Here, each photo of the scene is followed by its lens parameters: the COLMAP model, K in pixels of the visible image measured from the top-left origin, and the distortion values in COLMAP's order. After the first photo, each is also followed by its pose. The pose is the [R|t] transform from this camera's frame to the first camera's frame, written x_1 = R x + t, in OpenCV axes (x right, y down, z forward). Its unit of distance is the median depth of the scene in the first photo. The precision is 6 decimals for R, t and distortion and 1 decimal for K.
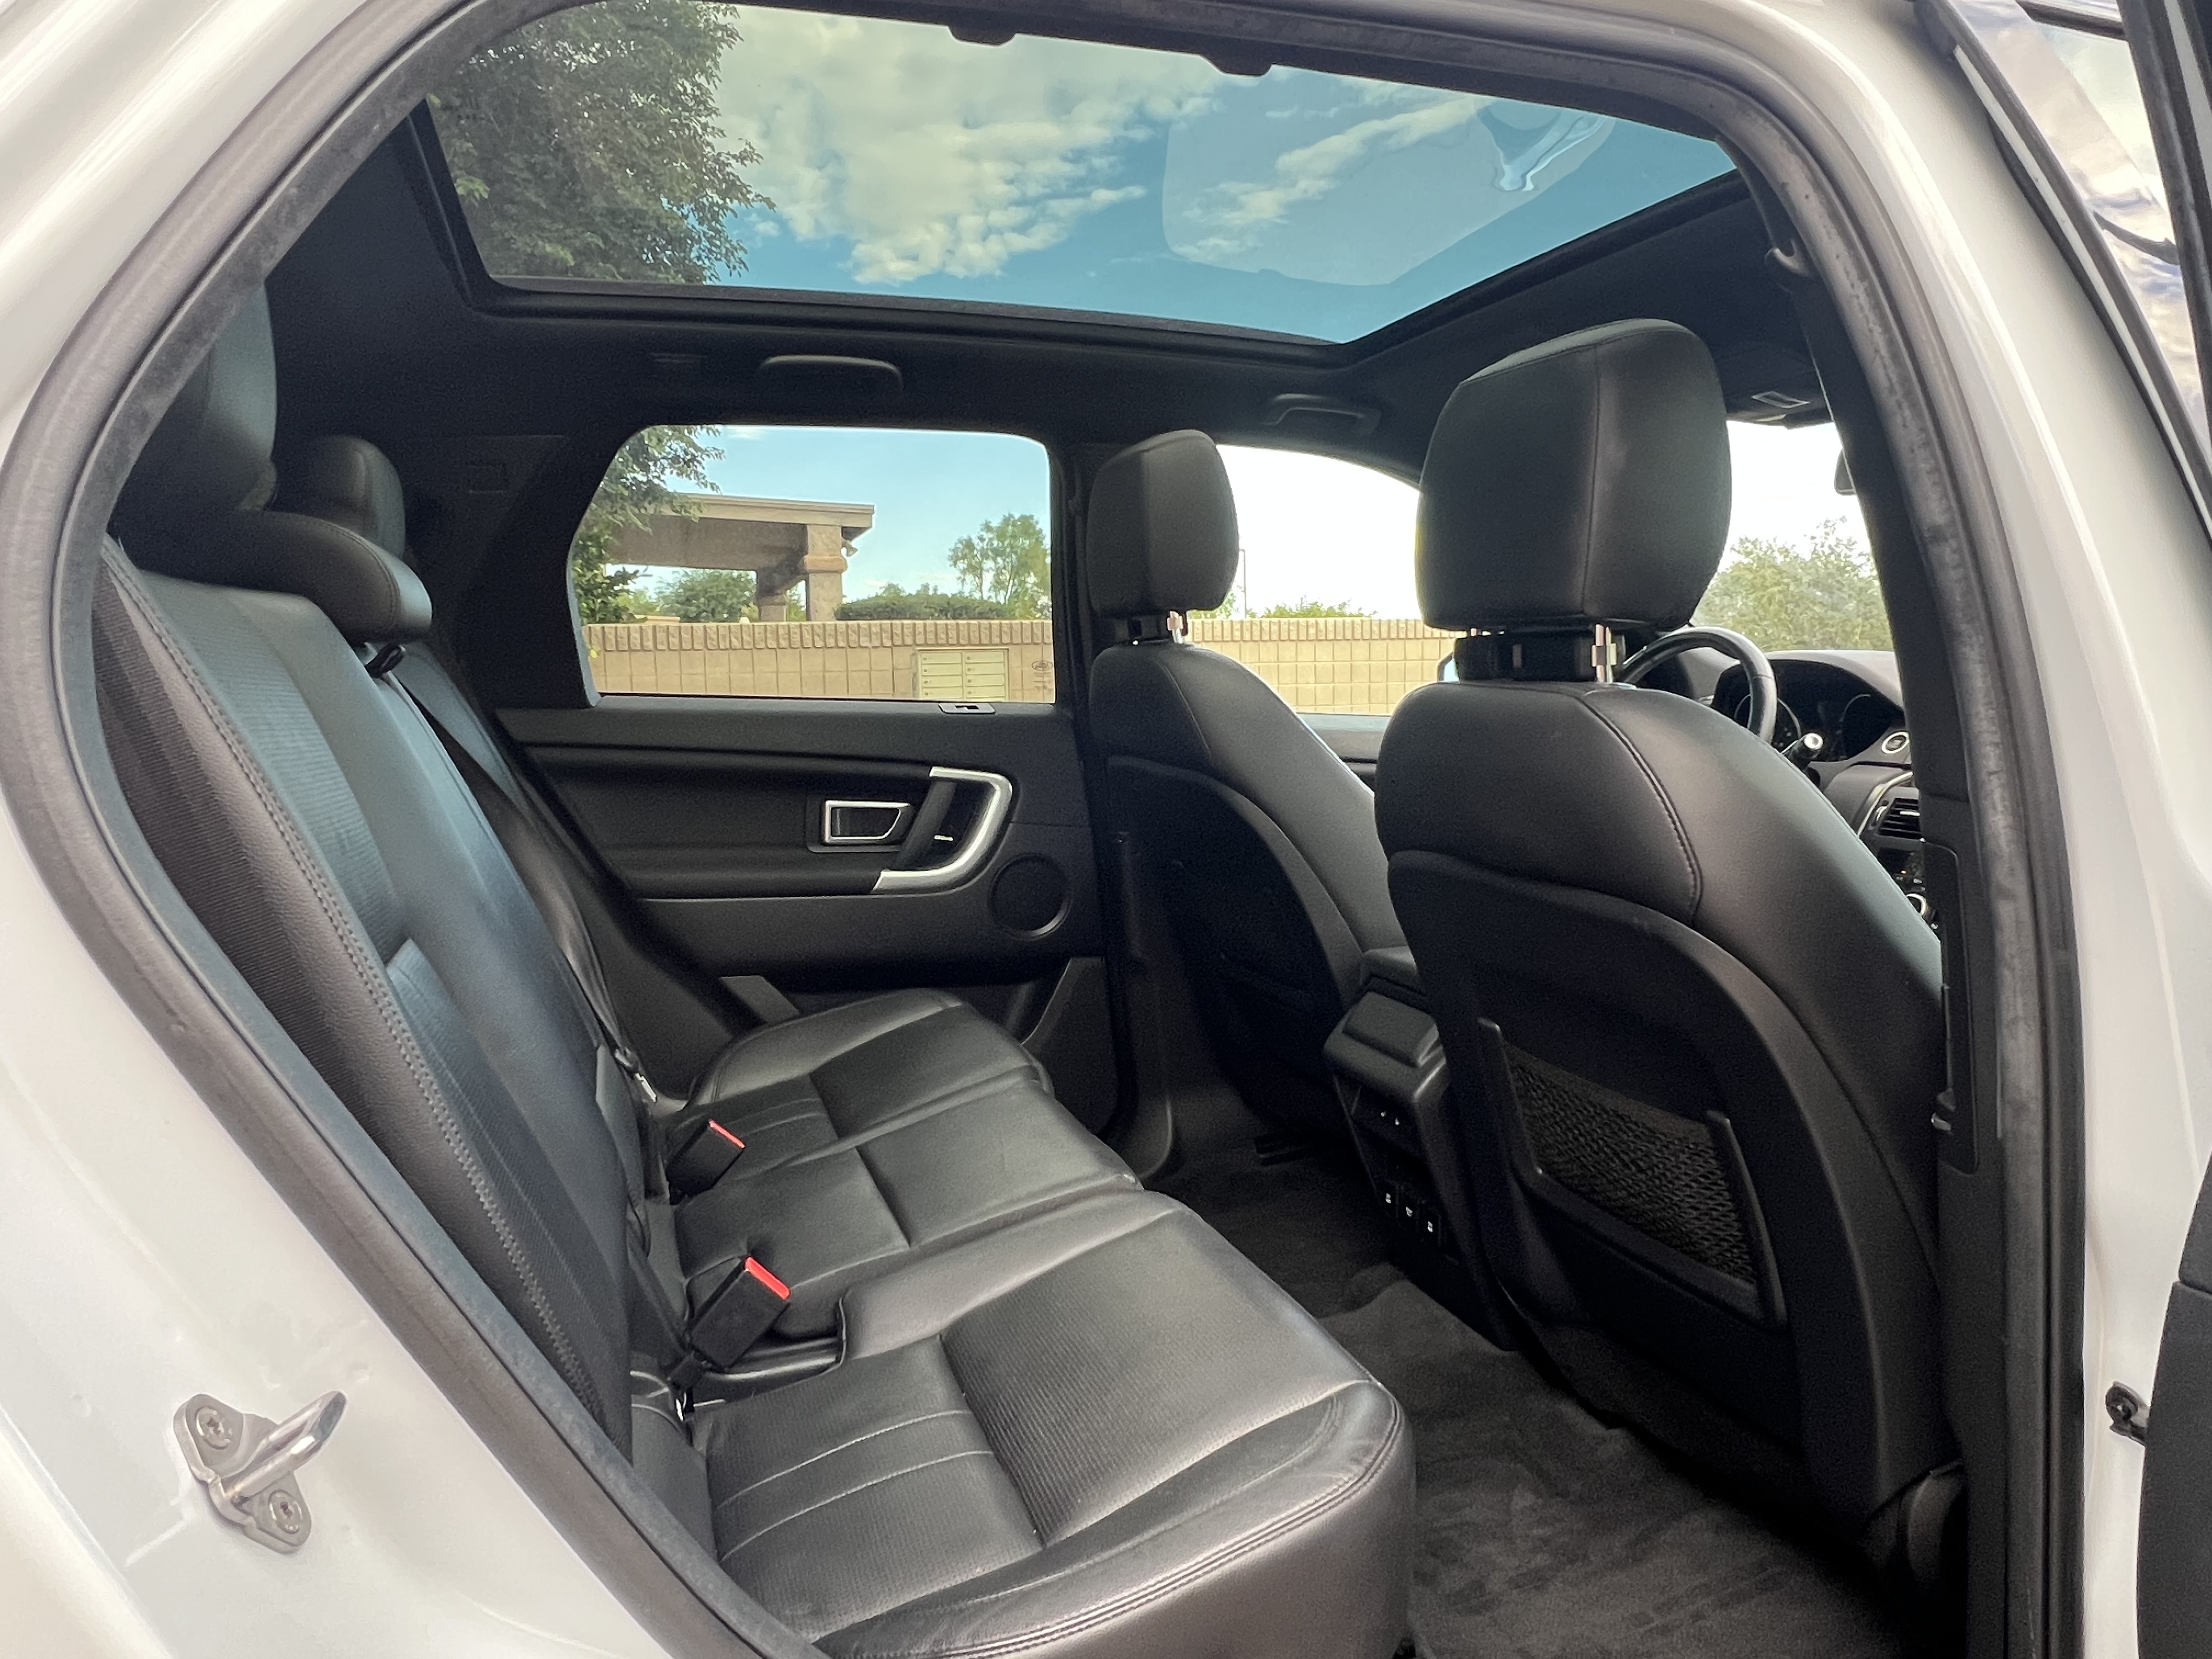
lens RADIAL K [[1341.7, 0, 1106.0], [0, 1341.7, 829.5], [0, 0, 1]] dist [0.000446, 0.001043]
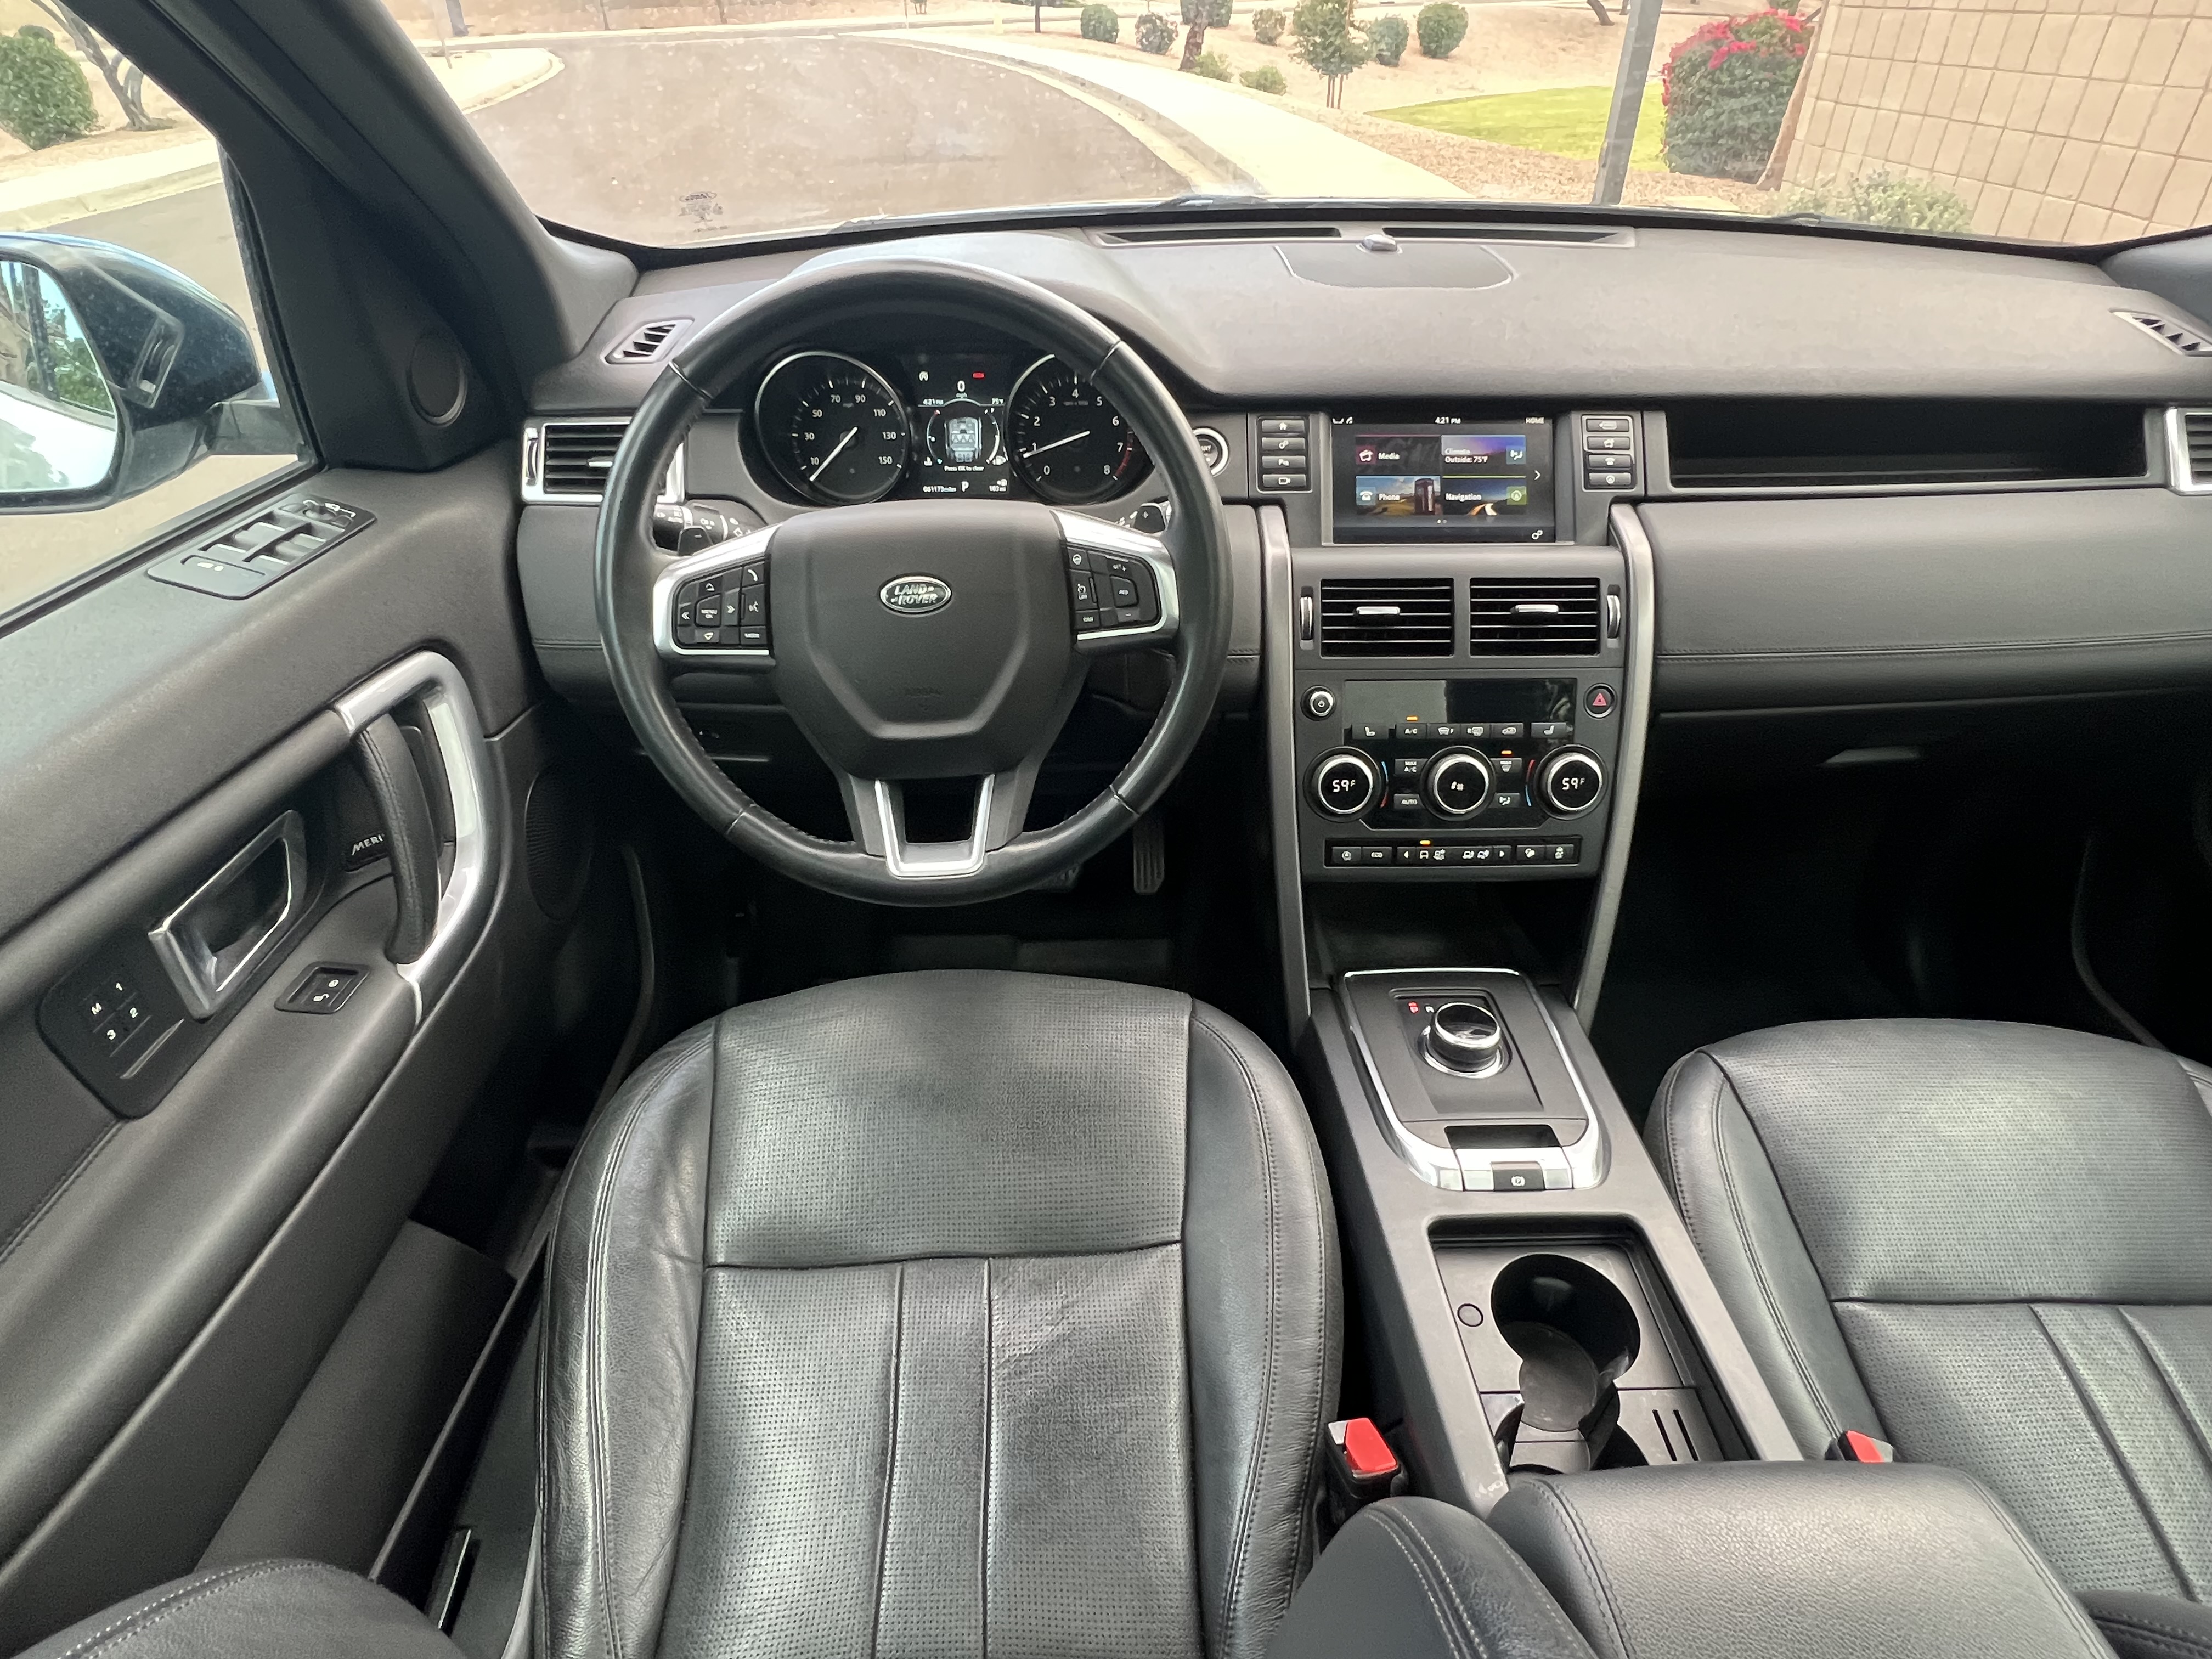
lens RADIAL K [[1183.5, 0, 1093.4], [0, 1183.5, 799.5], [0, 0, 1]] dist [0.002674, -0.000083]
pose [[0.321228, -0.523420, 0.789205, 0.108003], [0.120129, 0.849162, 0.514288, -0.196801], [-0.939352, -0.070397, 0.335652, 0.850606]]
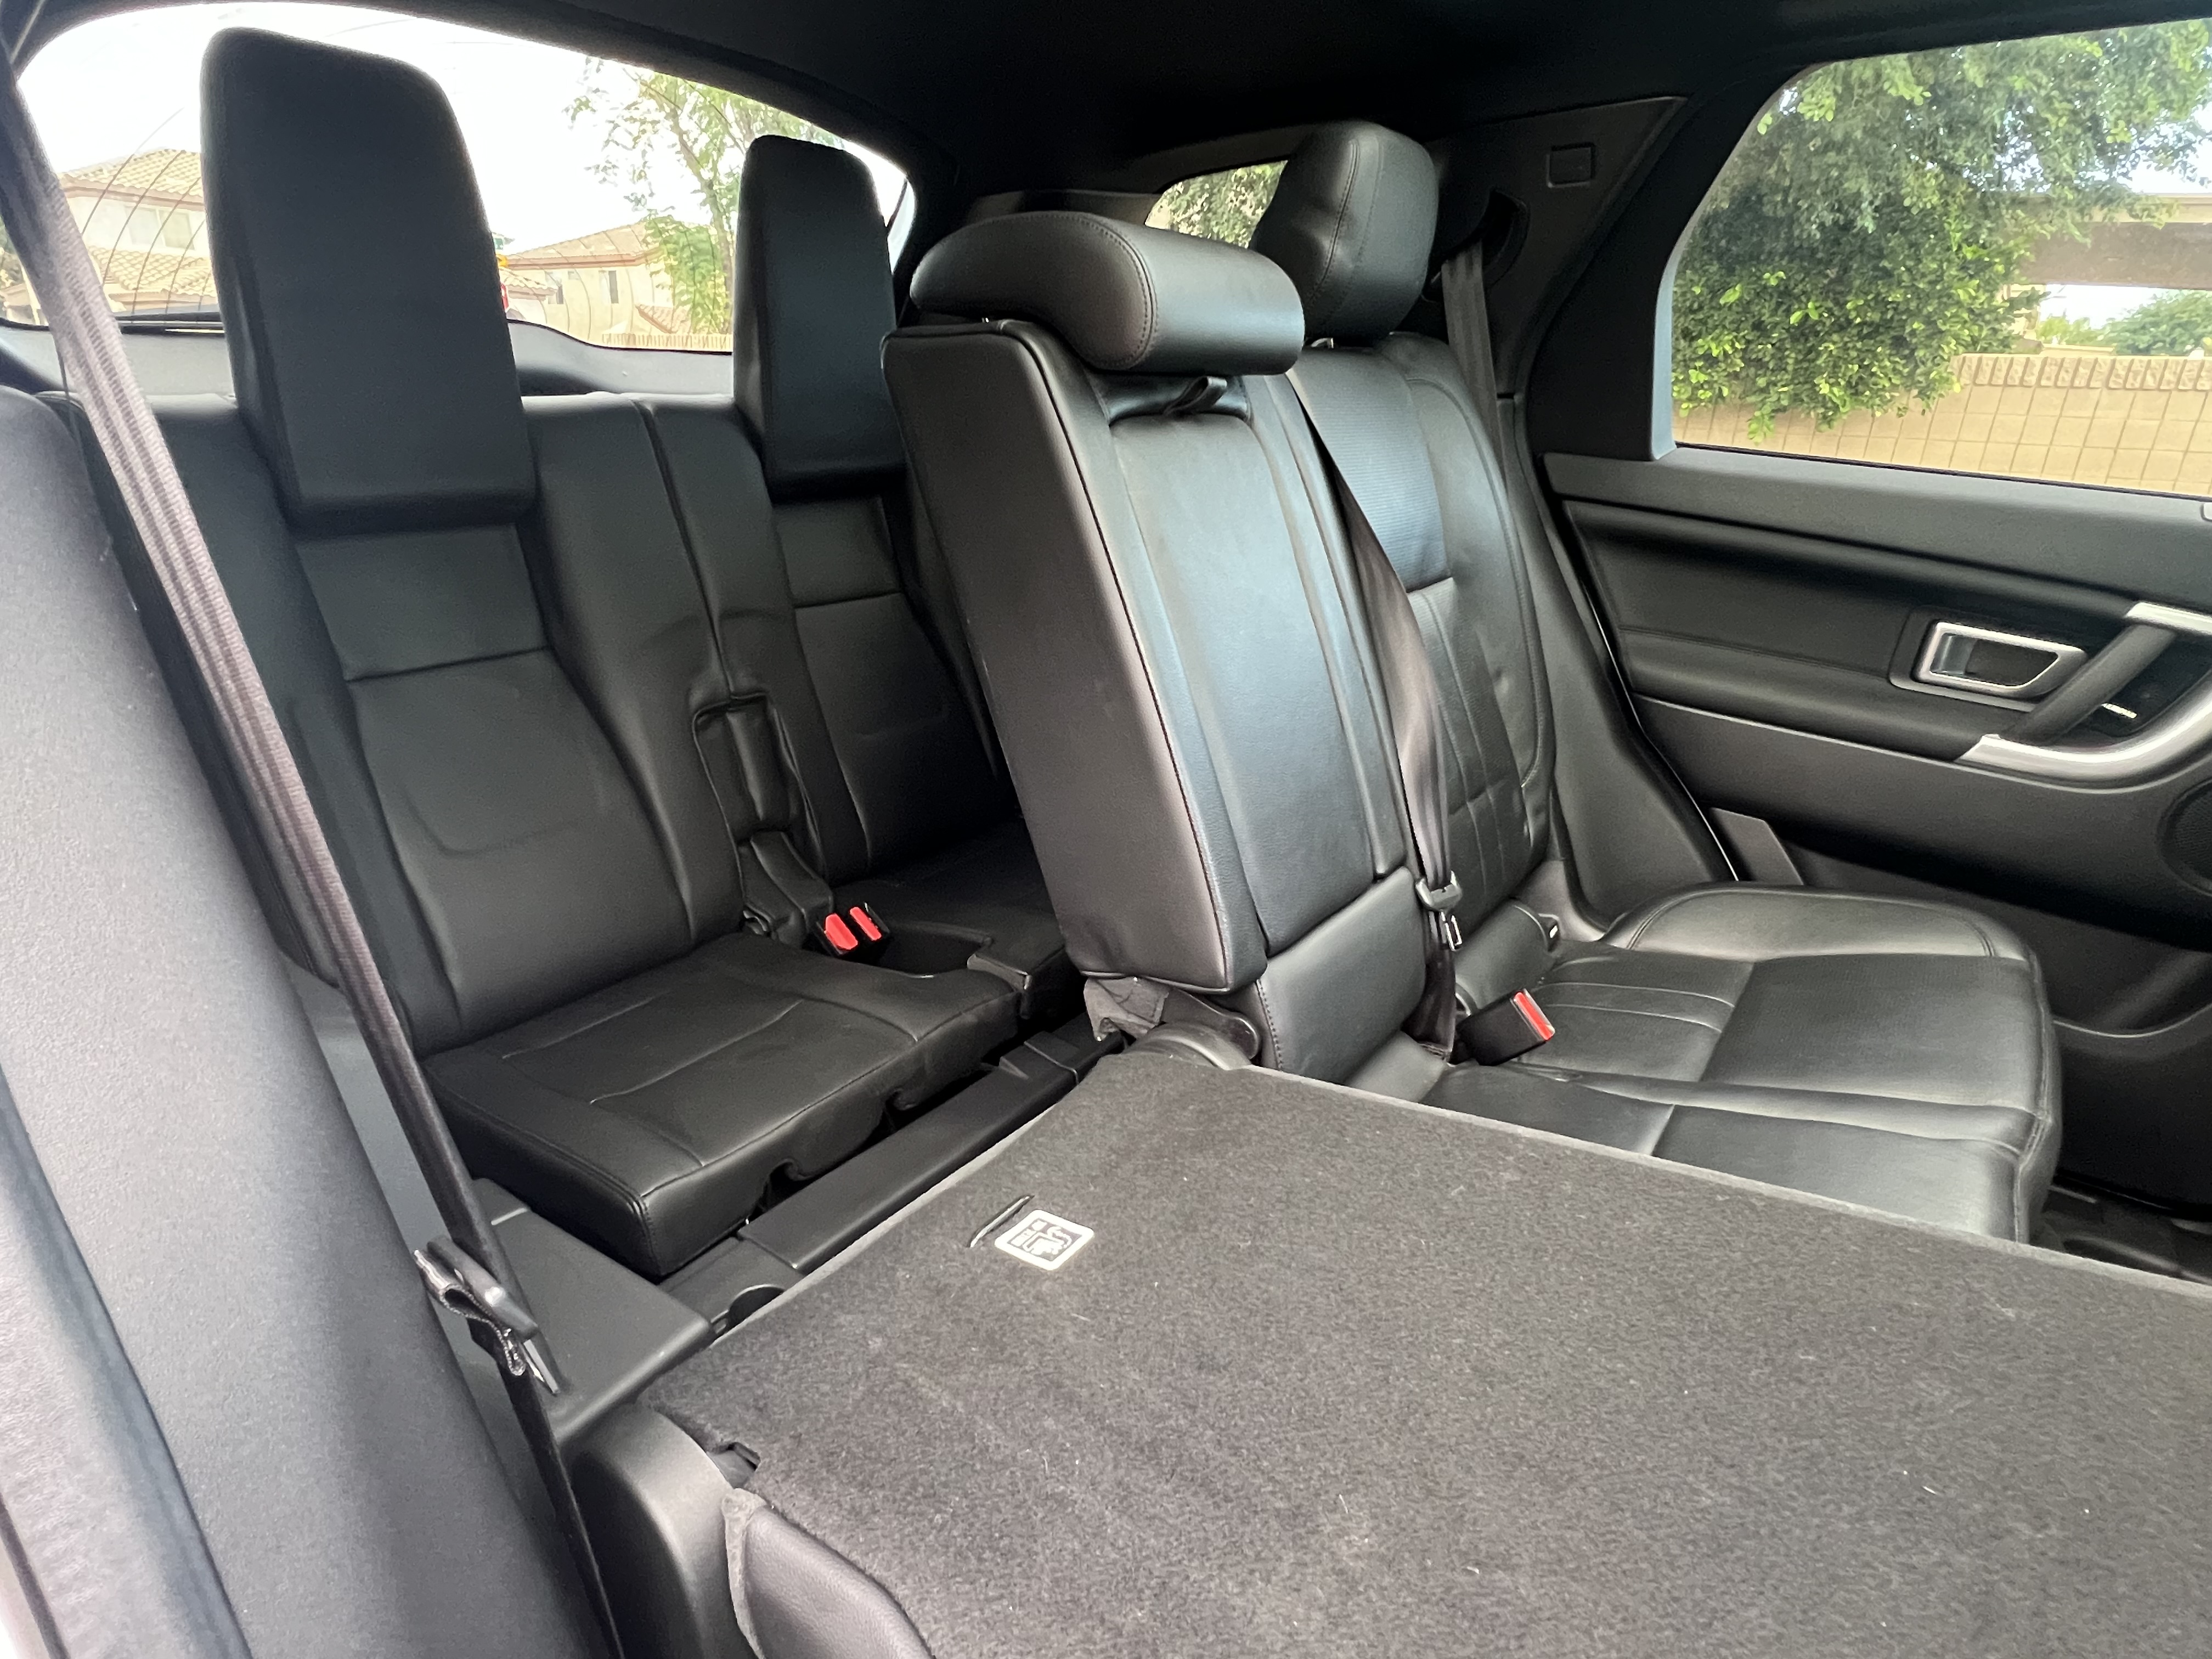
lens RADIAL K [[1199.9, 0, 1106.0], [0, 1199.9, 829.5], [0, 0, 1]] dist [-0.000084, 0.000036]
pose [[0.579135, 0.325540, -0.747413, 0.056512], [-0.147111, 0.943492, 0.296954, -0.043306], [0.801849, -0.062023, 0.594299, 0.246972]]
